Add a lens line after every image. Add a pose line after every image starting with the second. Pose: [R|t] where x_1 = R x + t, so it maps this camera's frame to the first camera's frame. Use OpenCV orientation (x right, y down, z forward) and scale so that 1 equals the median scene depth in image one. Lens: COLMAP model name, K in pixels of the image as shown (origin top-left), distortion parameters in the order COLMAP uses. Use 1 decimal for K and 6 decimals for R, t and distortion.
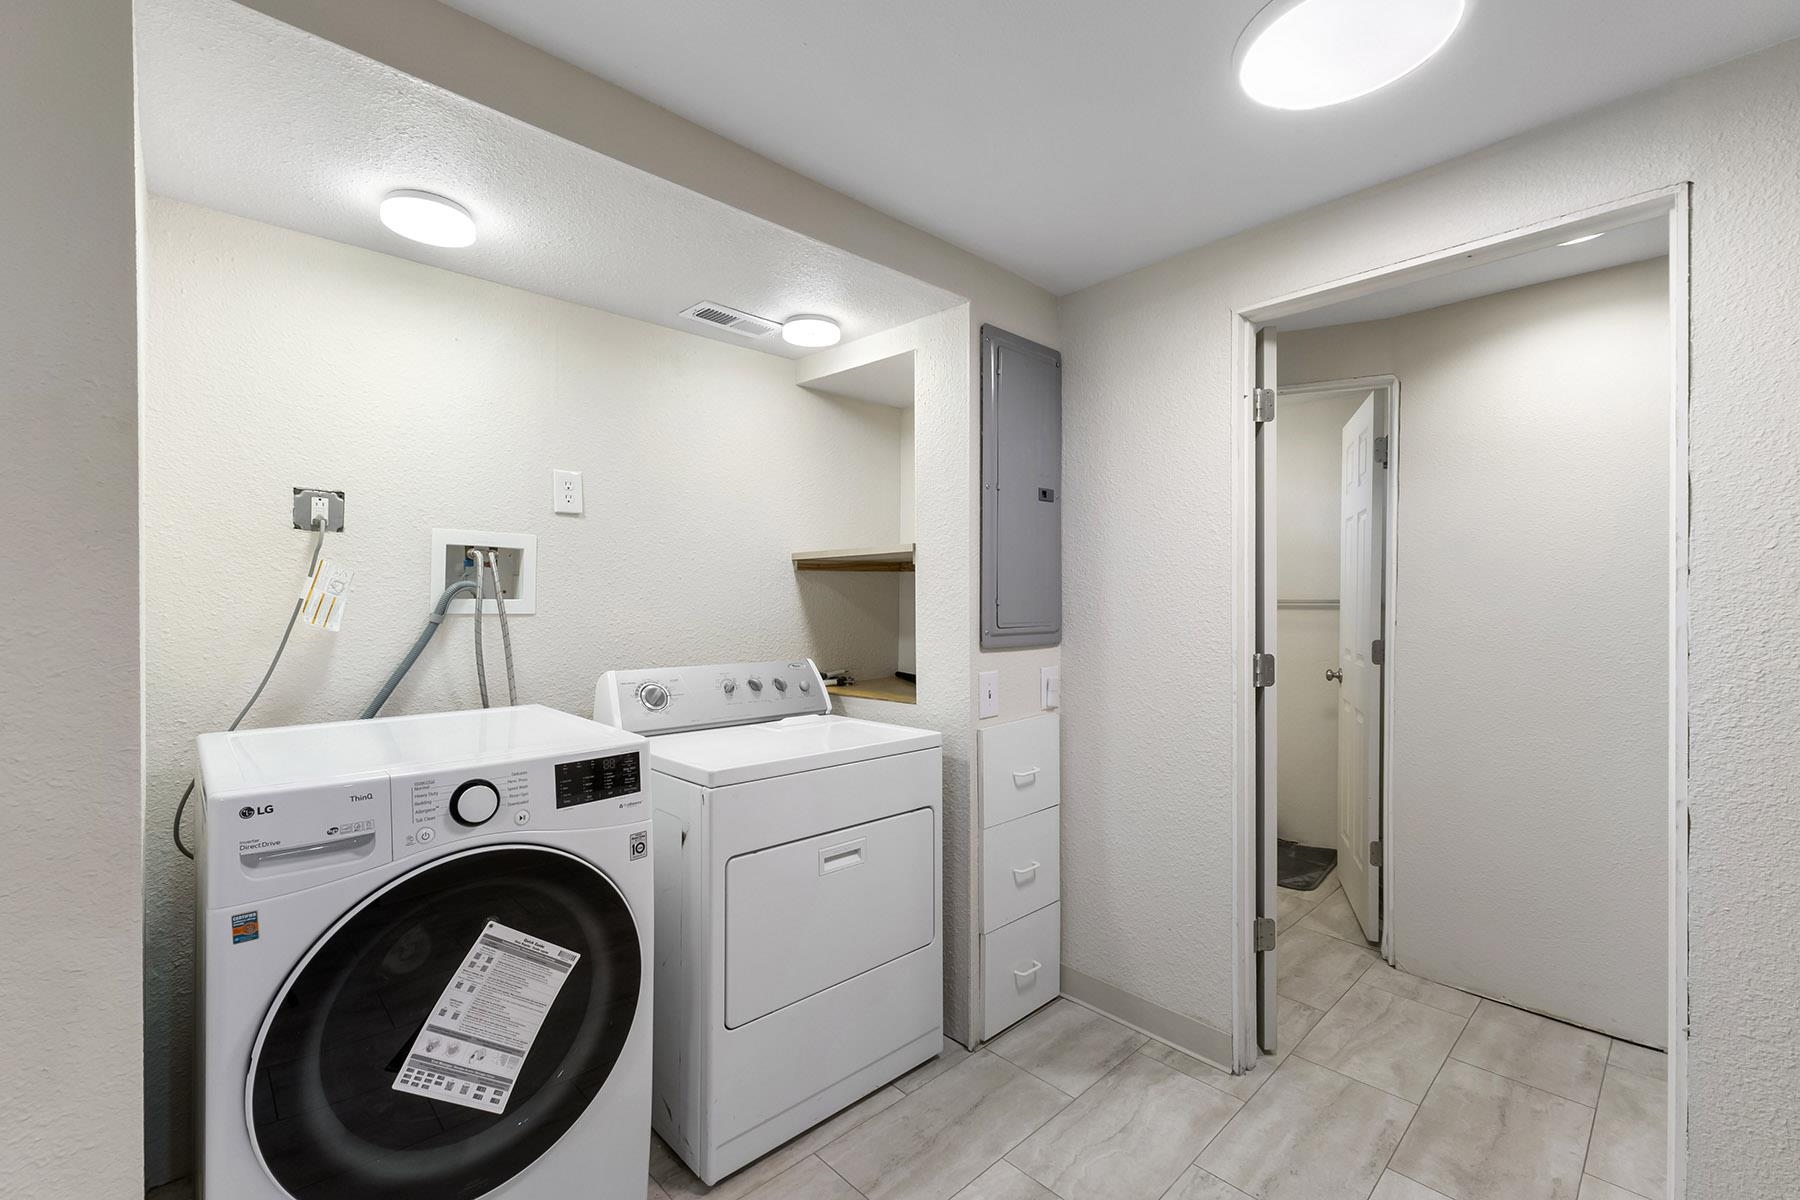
lens RADIAL K [[770.5, 0, 897.3], [0, 770.5, 602.8], [0, 0, 1]] dist [0.006597, -0.001230]
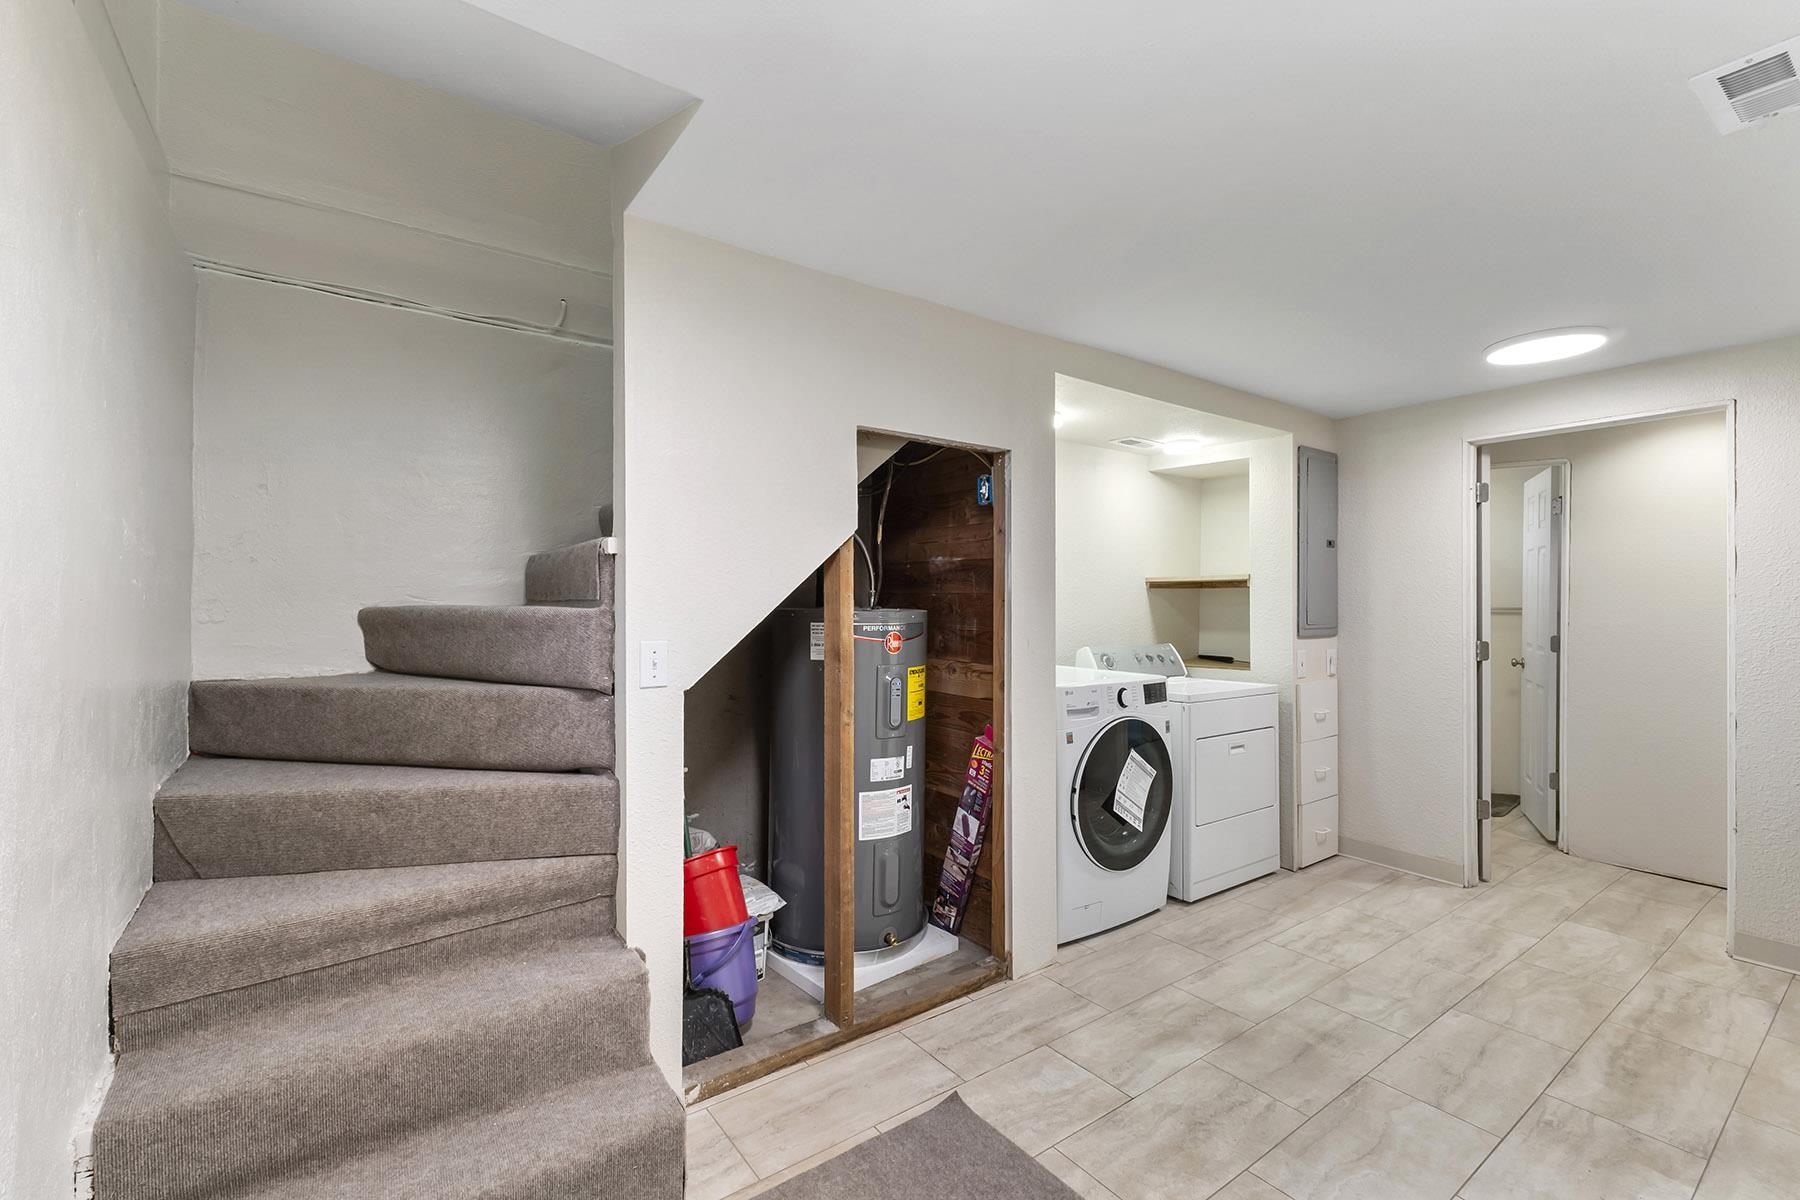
lens RADIAL K [[770.5, 0, 903.7], [0, 770.5, 601.3], [0, 0, 1]] dist [0.006597, -0.001230]
pose [[0.991333, 0.002002, -0.131357, -0.531611], [-0.002760, 0.999981, -0.005590, -0.007016], [0.131343, 0.005905, 0.991319, -0.800982]]
